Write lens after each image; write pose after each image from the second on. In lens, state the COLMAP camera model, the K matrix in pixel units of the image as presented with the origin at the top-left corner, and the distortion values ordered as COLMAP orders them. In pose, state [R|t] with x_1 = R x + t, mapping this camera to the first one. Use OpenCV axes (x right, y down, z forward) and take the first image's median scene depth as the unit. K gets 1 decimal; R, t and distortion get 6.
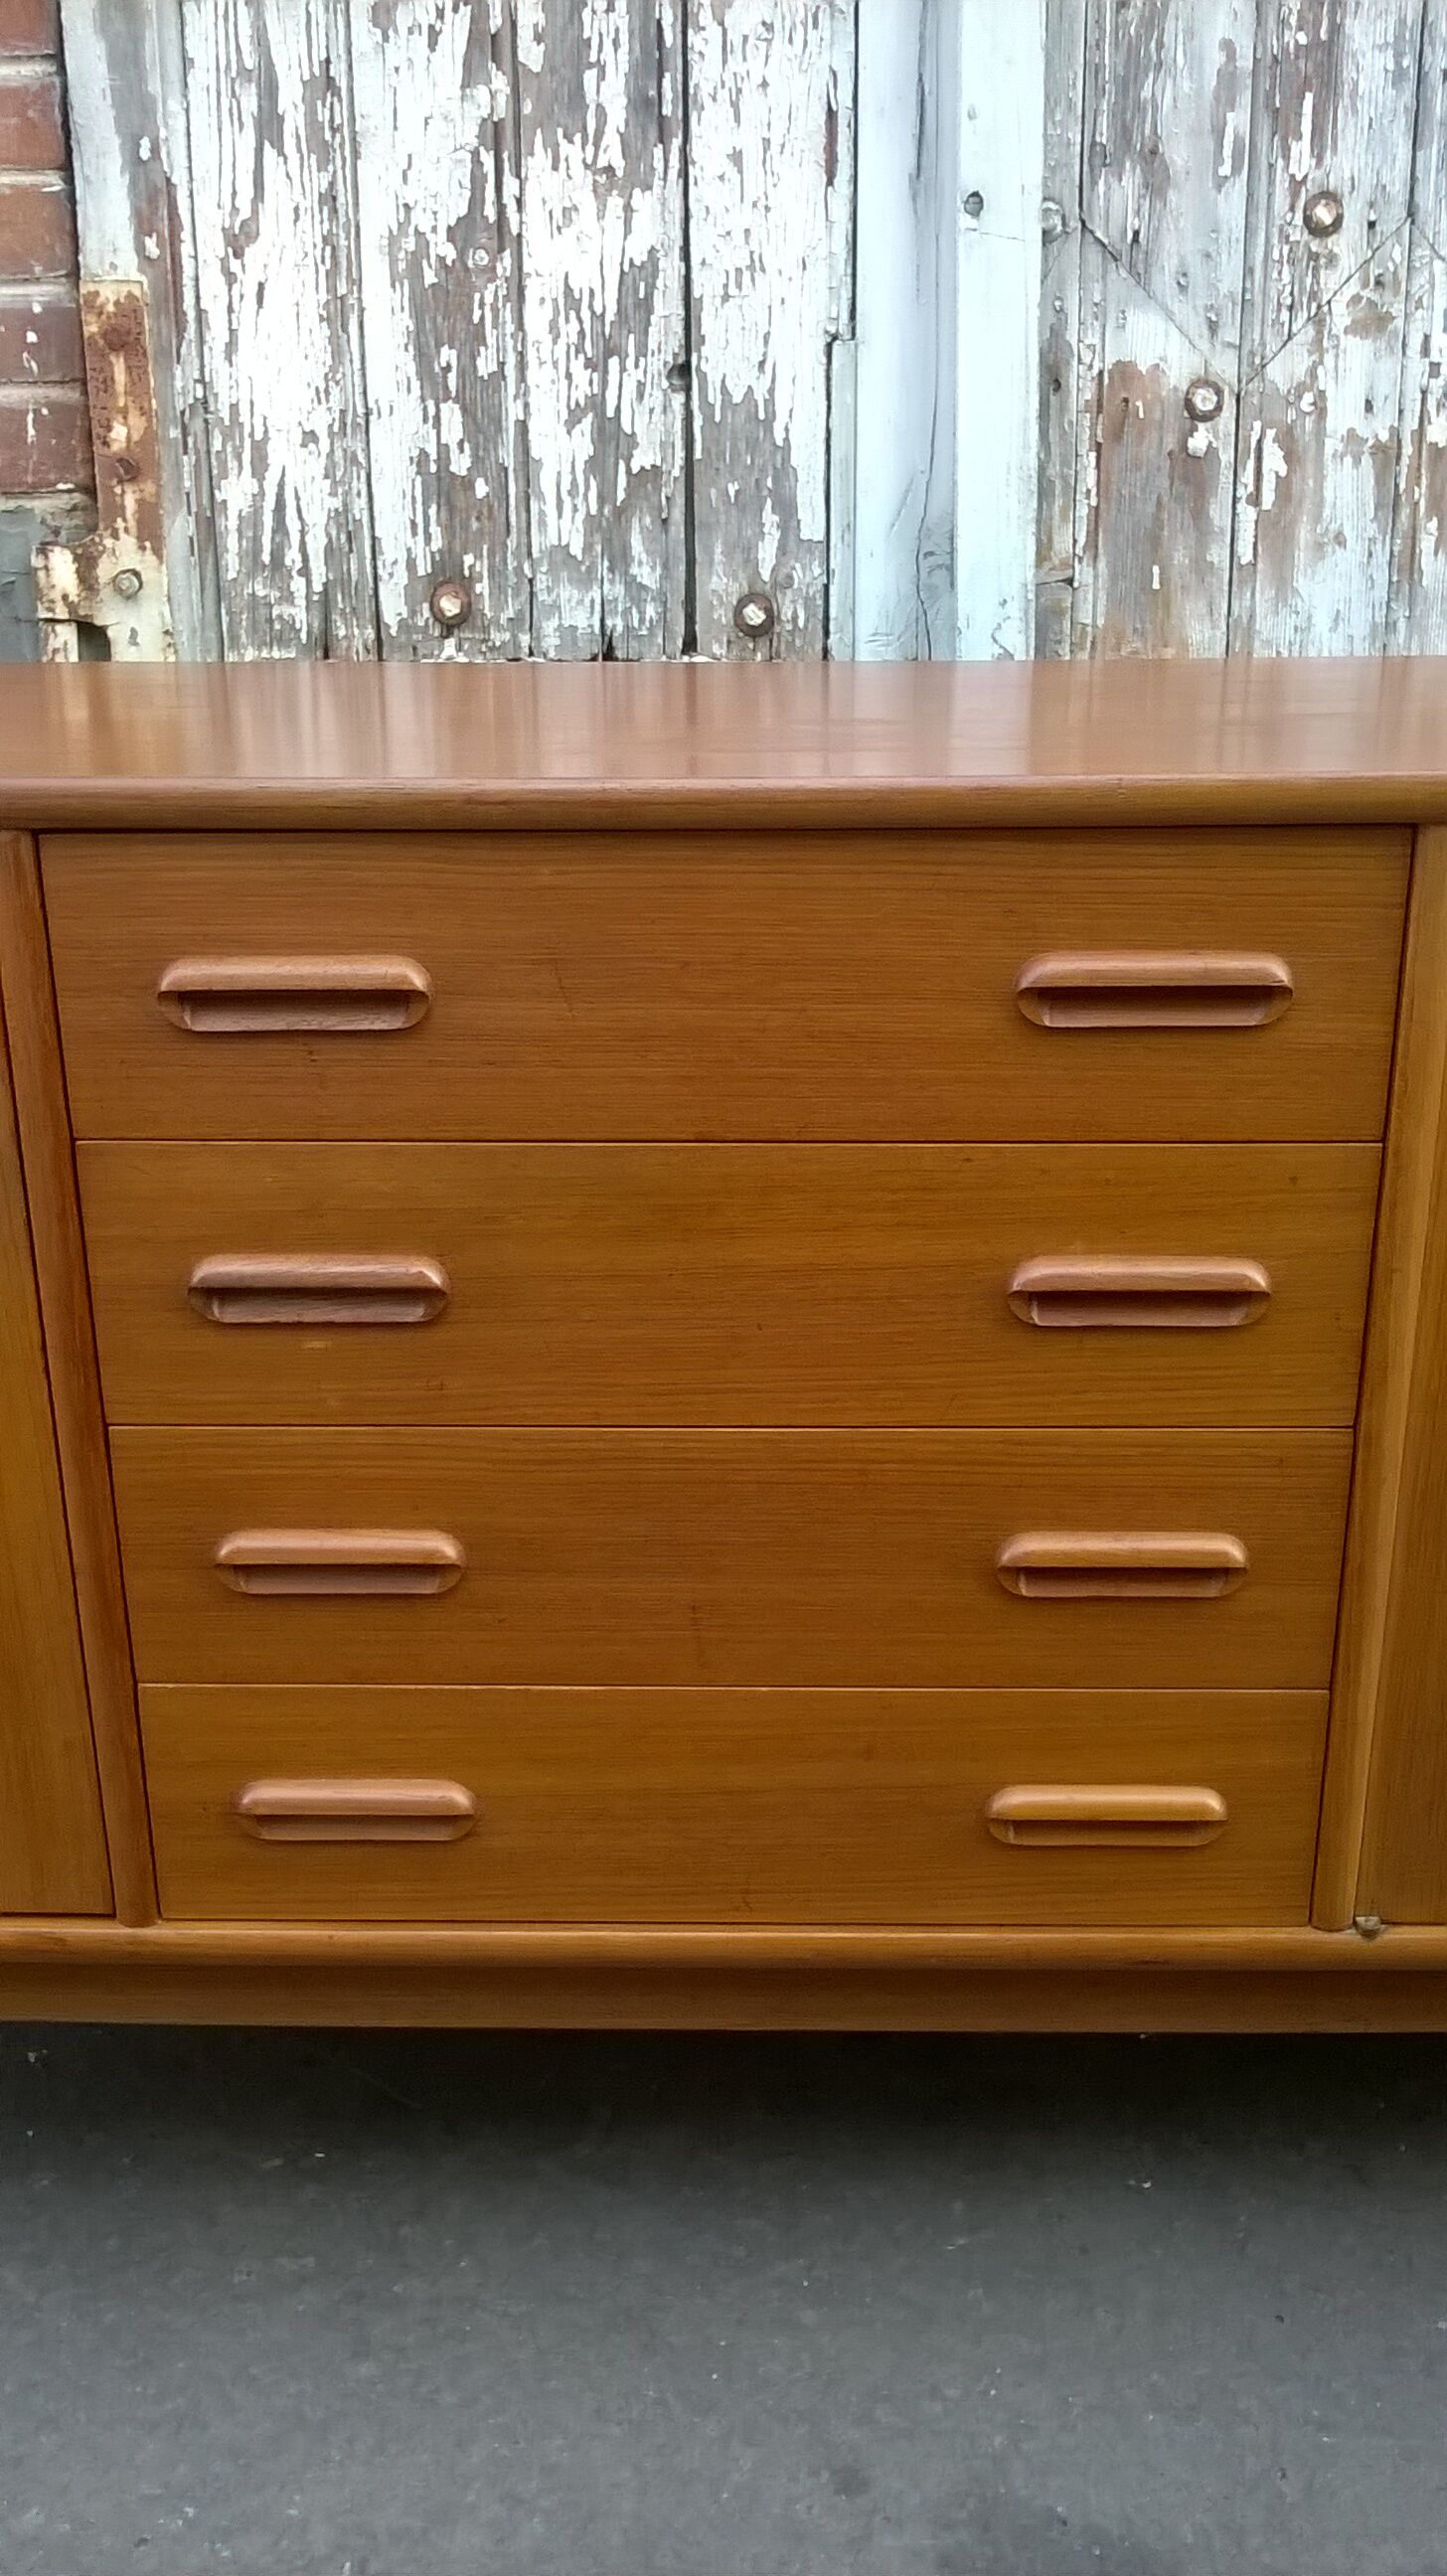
lens RADIAL K [[2290.7, 0, 737.7], [0, 2290.7, 1299.7], [0, 0, 1]] dist [0.012079, -0.130060]
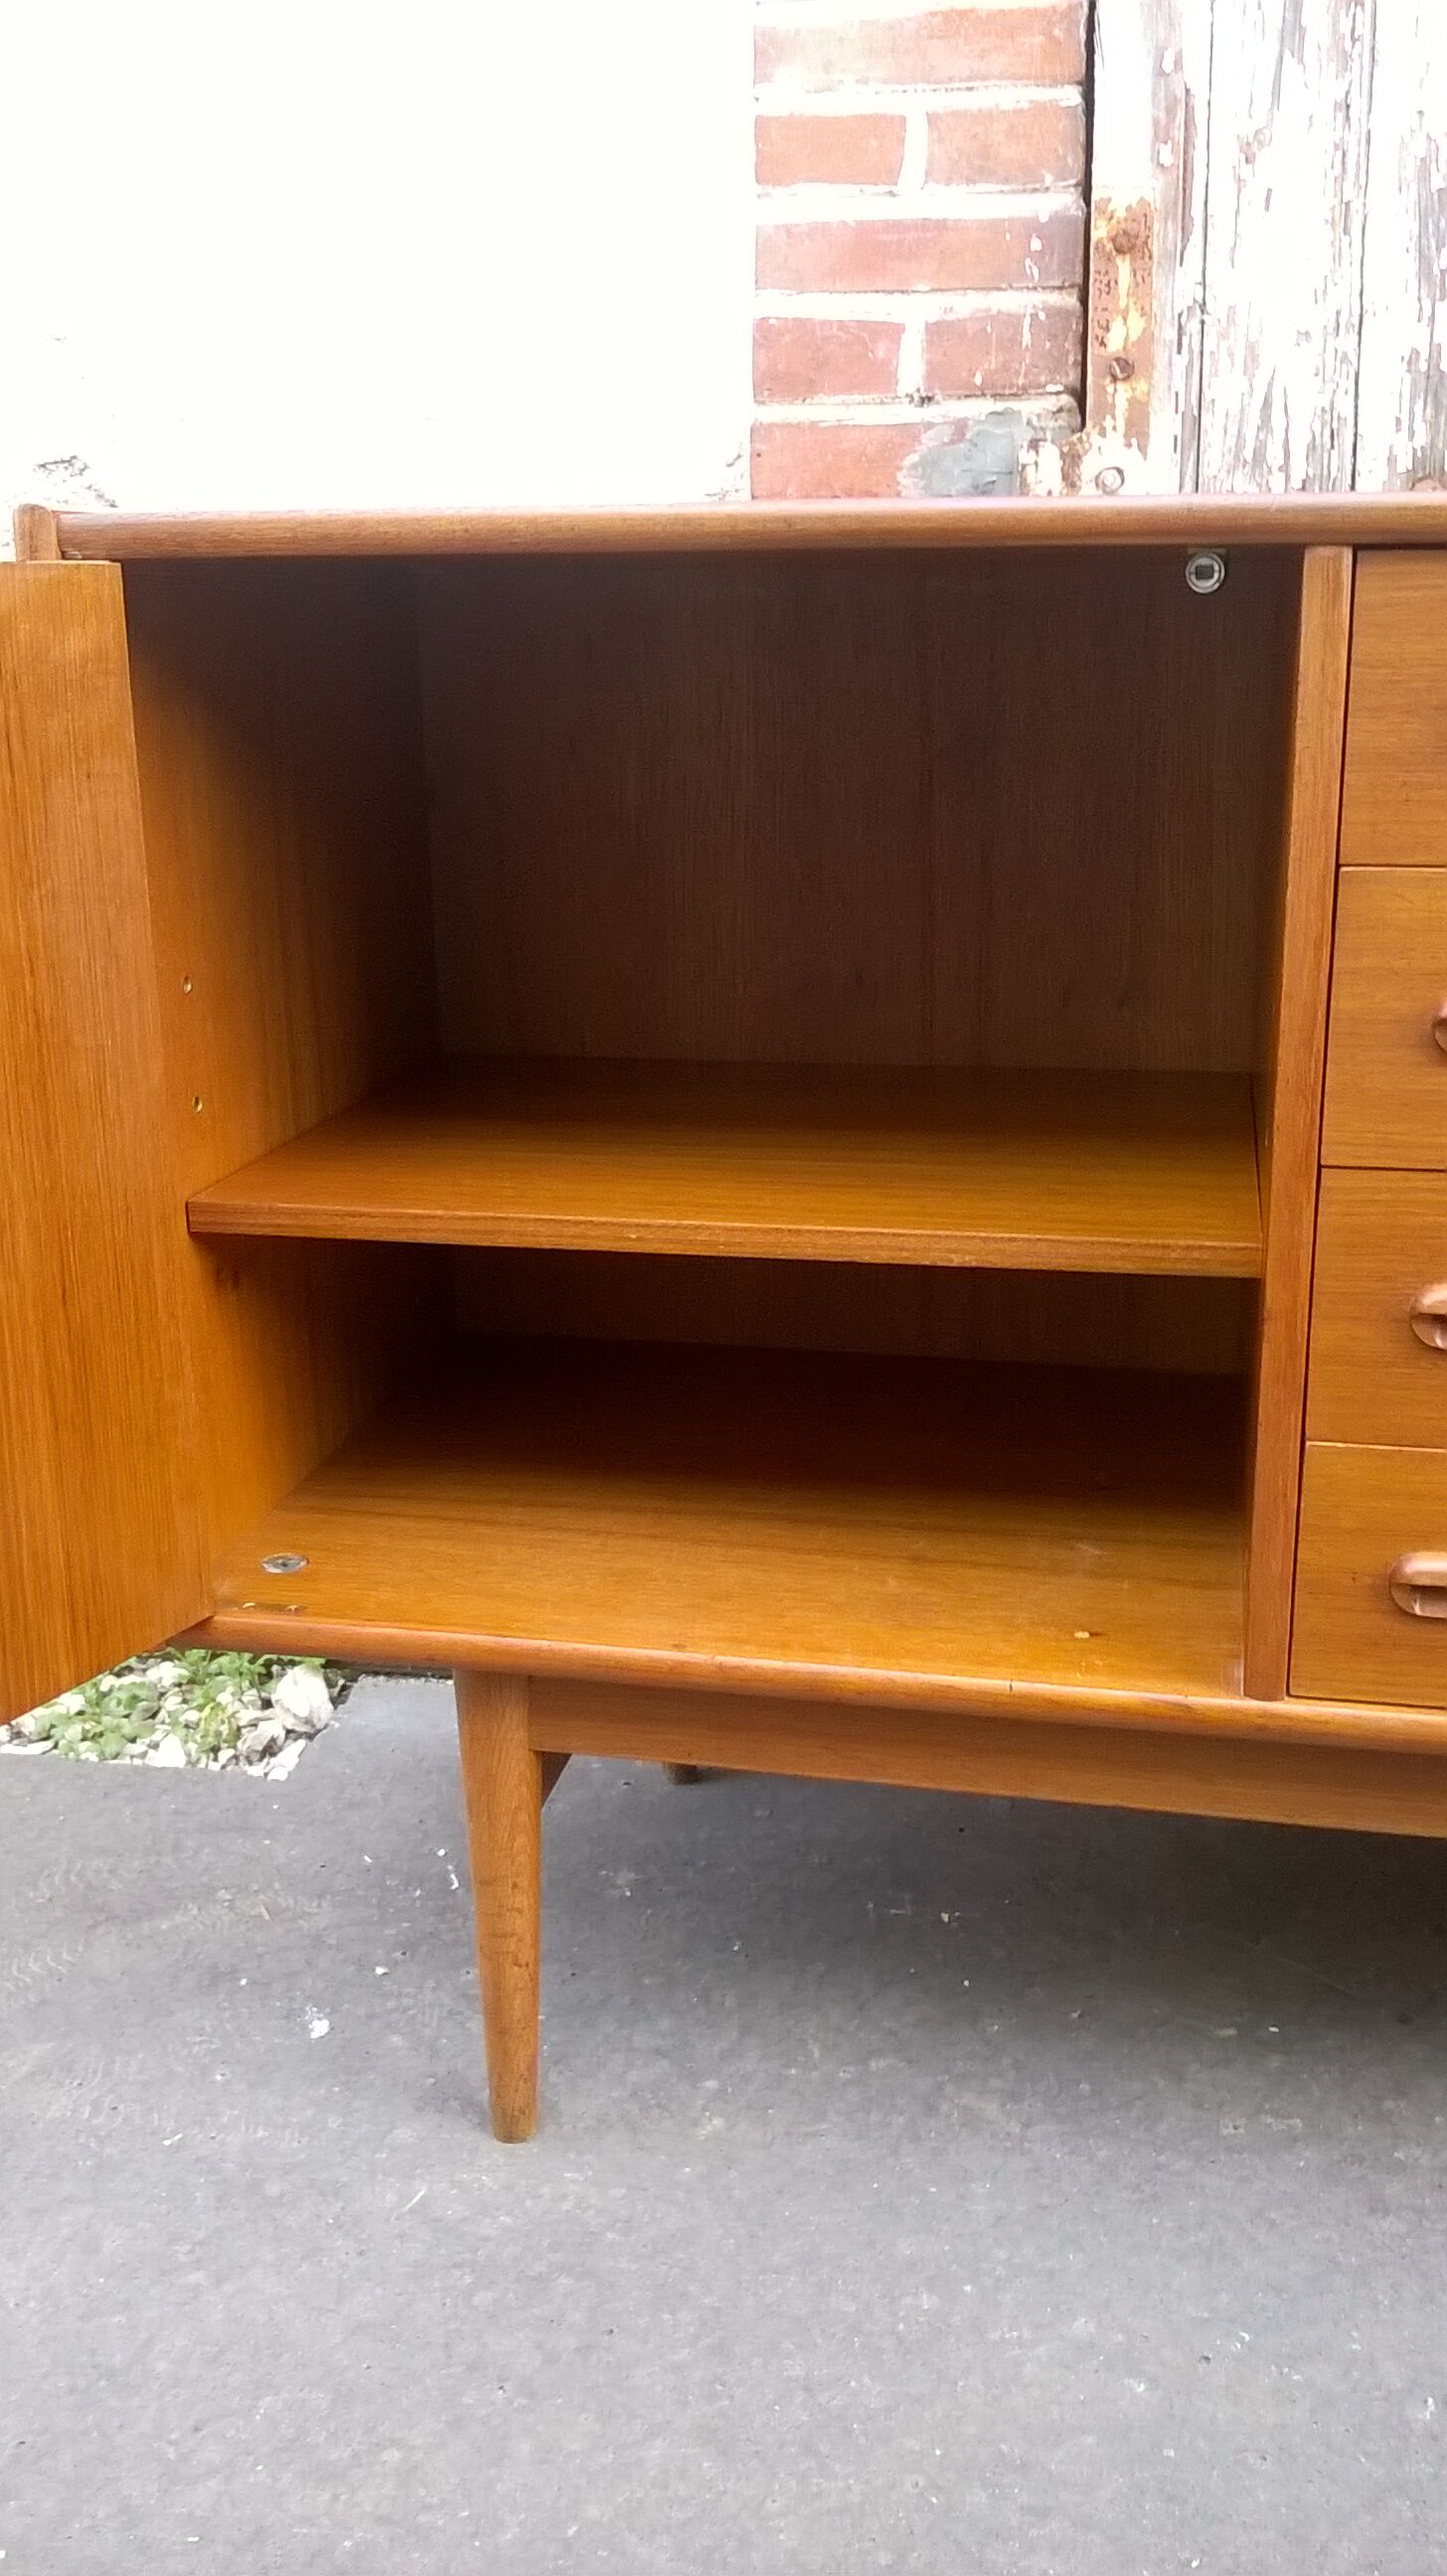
lens RADIAL K [[2290.7, 0, 737.7], [0, 2290.7, 1299.7], [0, 0, 1]] dist [0.012079, -0.130060]
pose [[0.983983, 0.044700, -0.172568, -0.243302], [-0.055923, 0.996586, -0.060730, 0.130778], [0.169264, 0.069408, 0.983124, -0.018424]]
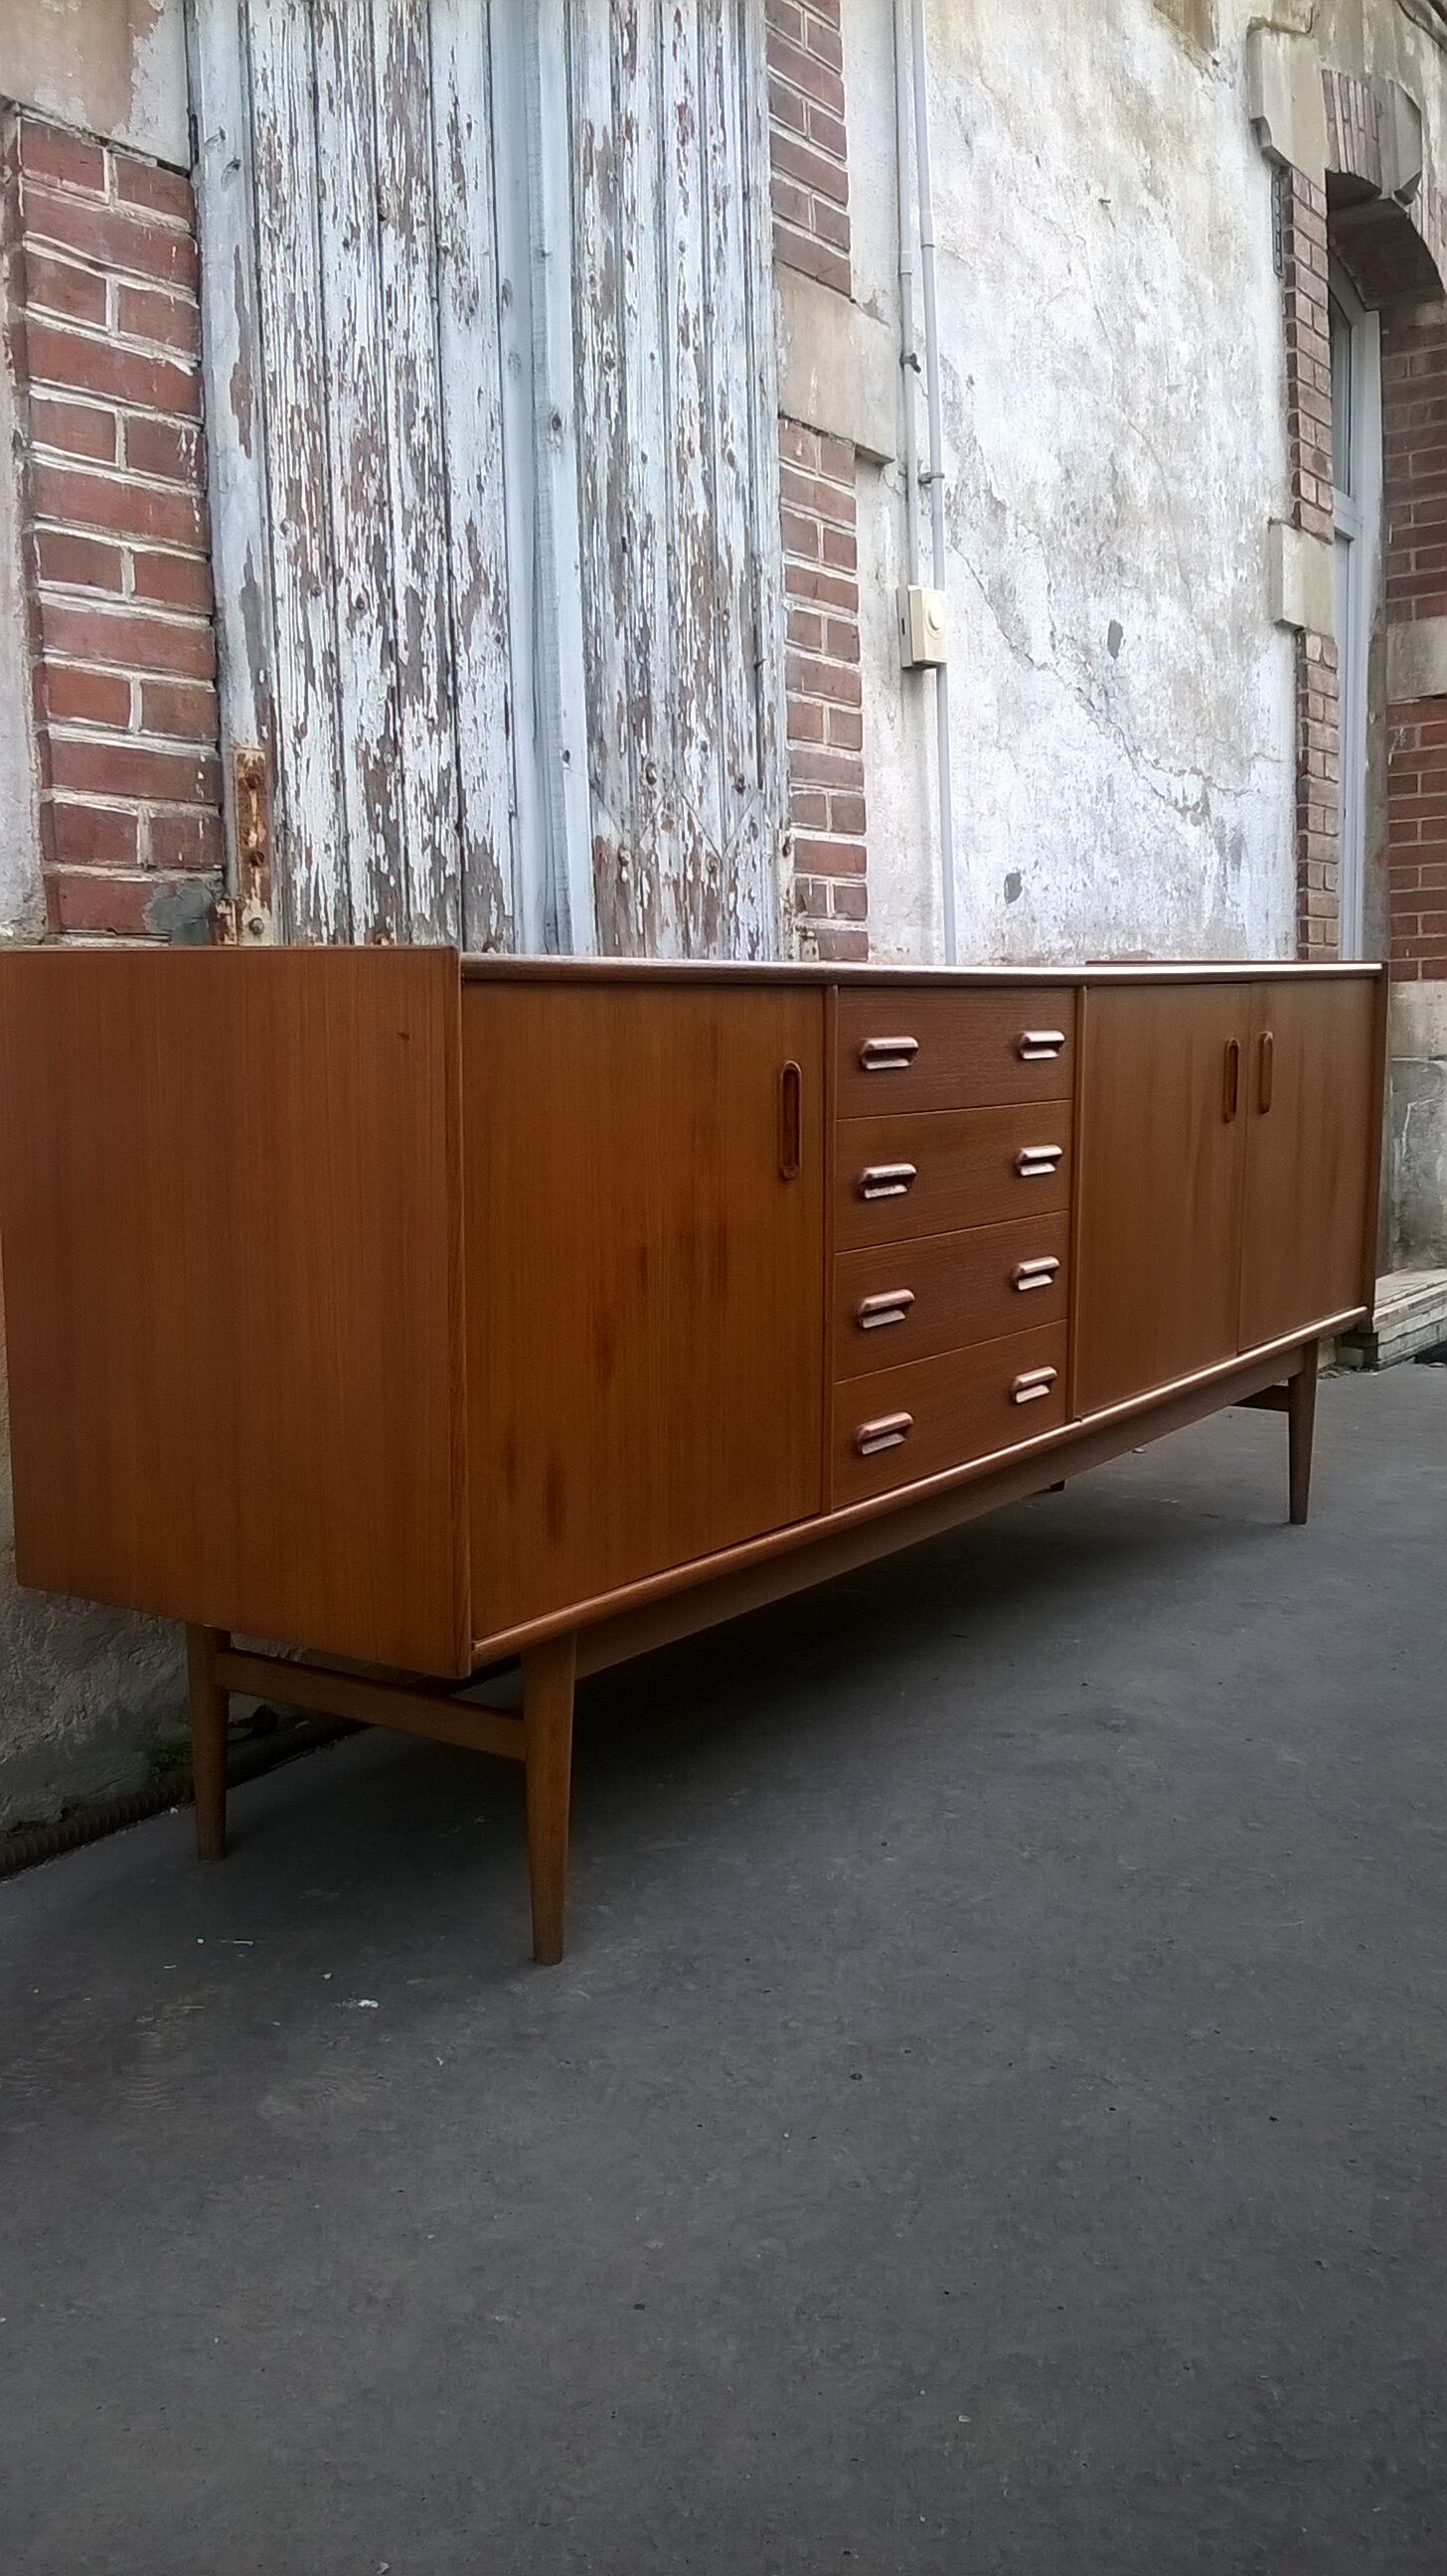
lens RADIAL K [[2263.7, 0, 741.2], [0, 2263.7, 1303.1], [0, 0, 1]] dist [0.055458, -0.208662]
pose [[0.528735, -0.110471, 0.841567, -1.509003], [0.292498, 0.954477, -0.058477, 0.141125], [-0.796796, 0.277075, 0.536978, -0.068454]]
